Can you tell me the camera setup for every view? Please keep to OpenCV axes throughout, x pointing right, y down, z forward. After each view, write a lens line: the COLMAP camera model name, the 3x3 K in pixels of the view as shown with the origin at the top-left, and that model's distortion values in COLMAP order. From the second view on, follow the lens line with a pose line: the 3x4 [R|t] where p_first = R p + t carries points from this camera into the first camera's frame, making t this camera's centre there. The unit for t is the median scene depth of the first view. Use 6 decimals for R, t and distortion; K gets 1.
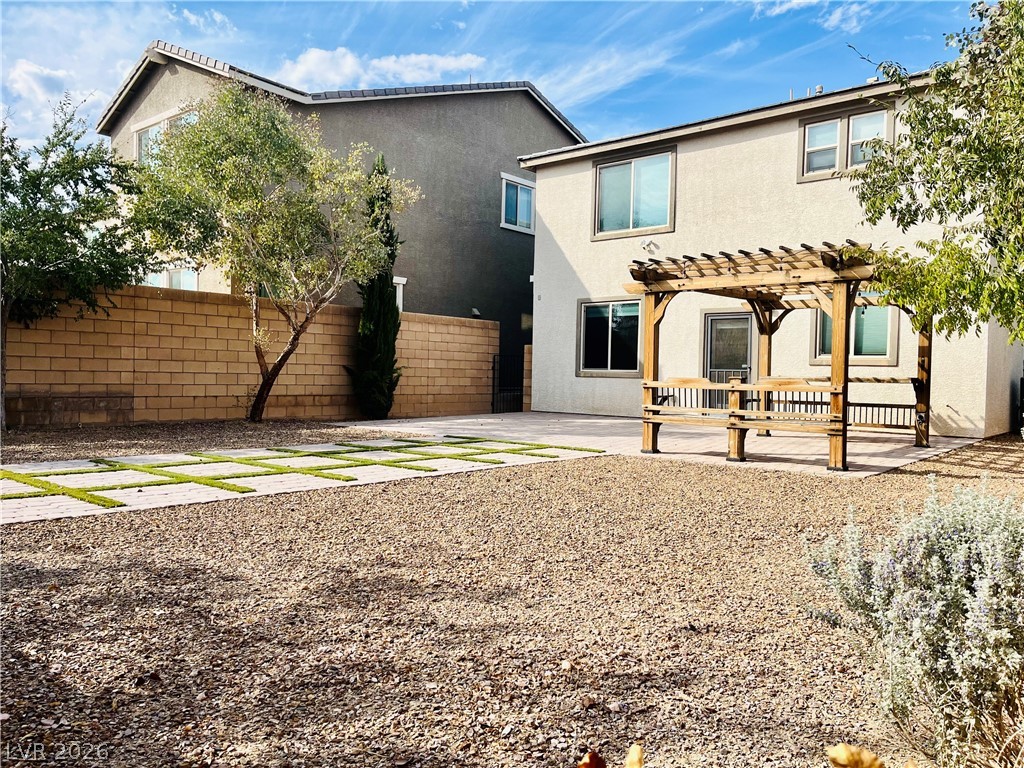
lens RADIAL K [[782.6, 0, 514.2], [0, 782.6, 382.0], [0, 0, 1]] dist [0.060056, -0.092711]
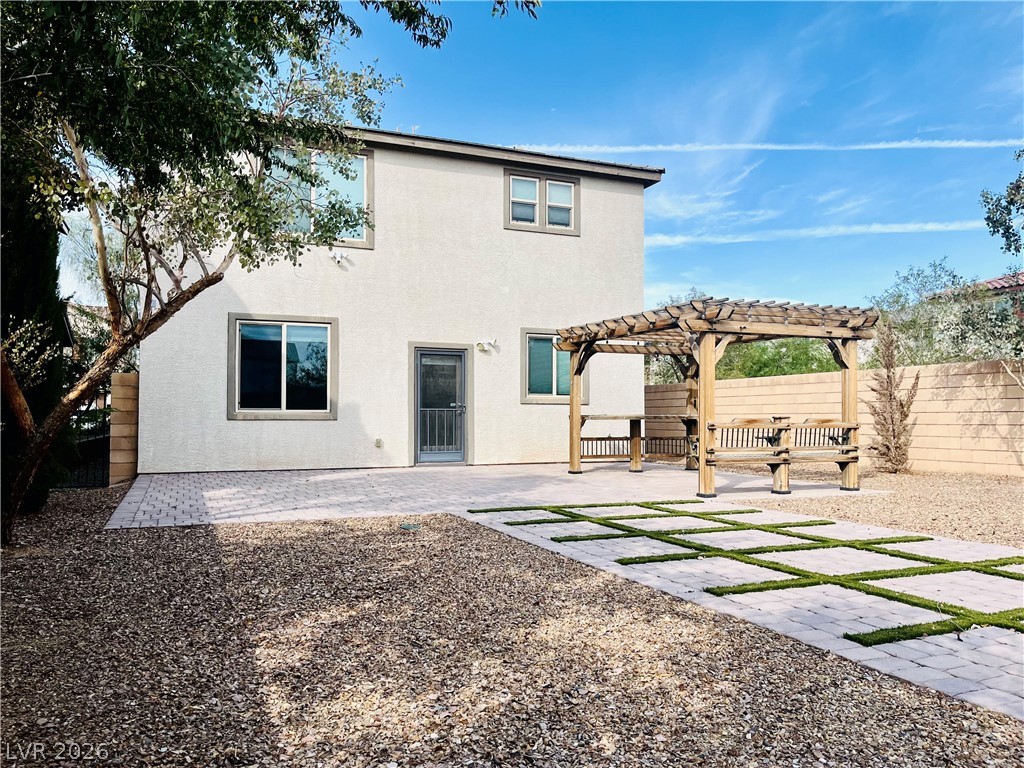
lens RADIAL K [[782.6, 0, 514.1], [0, 782.6, 390.1], [0, 0, 1]] dist [0.060056, -0.092711]
pose [[0.448272, 0.013663, 0.893793, -0.519698], [0.016472, 0.999587, -0.023542, -0.014124], [-0.893746, 0.025276, 0.447861, 0.499239]]
